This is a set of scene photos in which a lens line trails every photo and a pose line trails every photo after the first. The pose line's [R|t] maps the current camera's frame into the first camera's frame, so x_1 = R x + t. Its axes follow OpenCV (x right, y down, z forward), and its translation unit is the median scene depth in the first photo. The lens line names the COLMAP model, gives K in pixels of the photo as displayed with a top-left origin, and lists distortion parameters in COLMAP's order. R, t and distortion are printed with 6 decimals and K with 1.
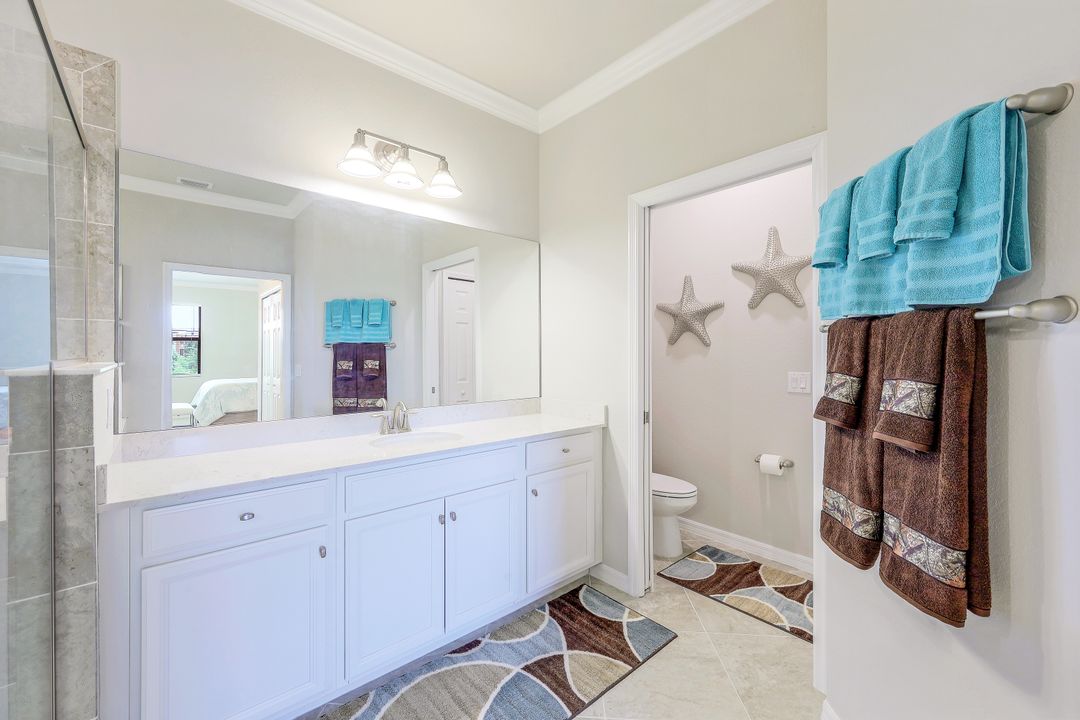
lens RADIAL K [[435.6, 0, 535.5], [0, 435.6, 354.8], [0, 0, 1]] dist [-0.002172, -0.000224]
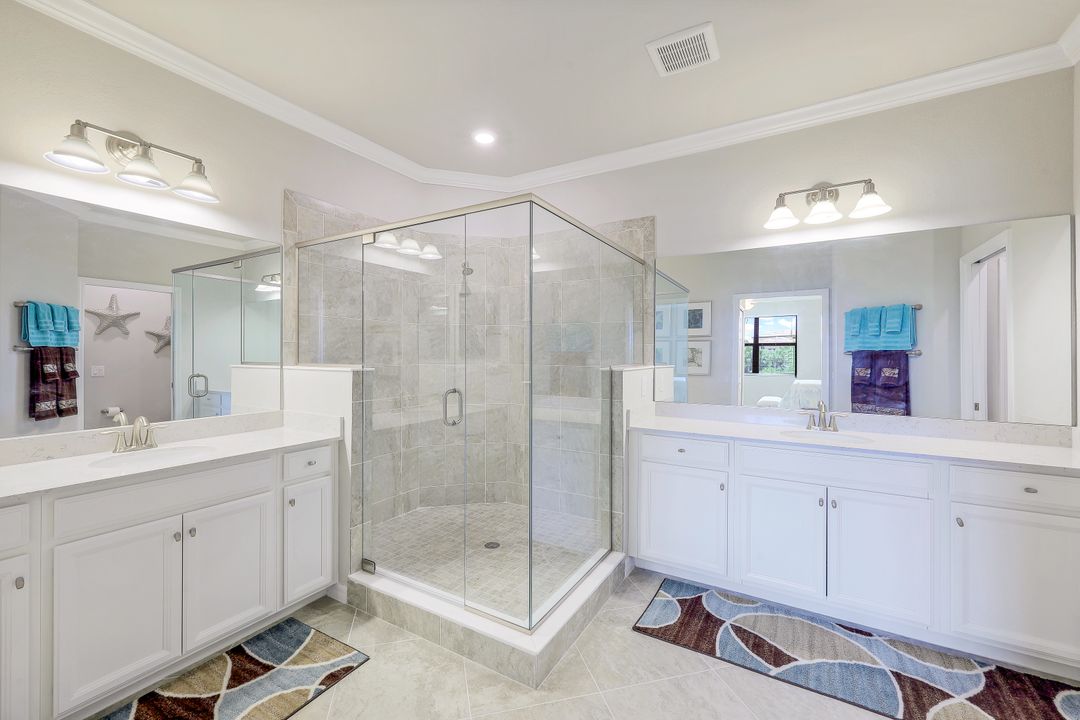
lens RADIAL K [[435.6, 0, 540.7], [0, 435.6, 356.0], [0, 0, 1]] dist [-0.002172, -0.000224]
pose [[0.321616, 0.005294, -0.946855, 0.580605], [-0.009372, 0.999953, 0.002408, -0.019600], [0.946824, 0.008100, 0.321651, -0.109957]]
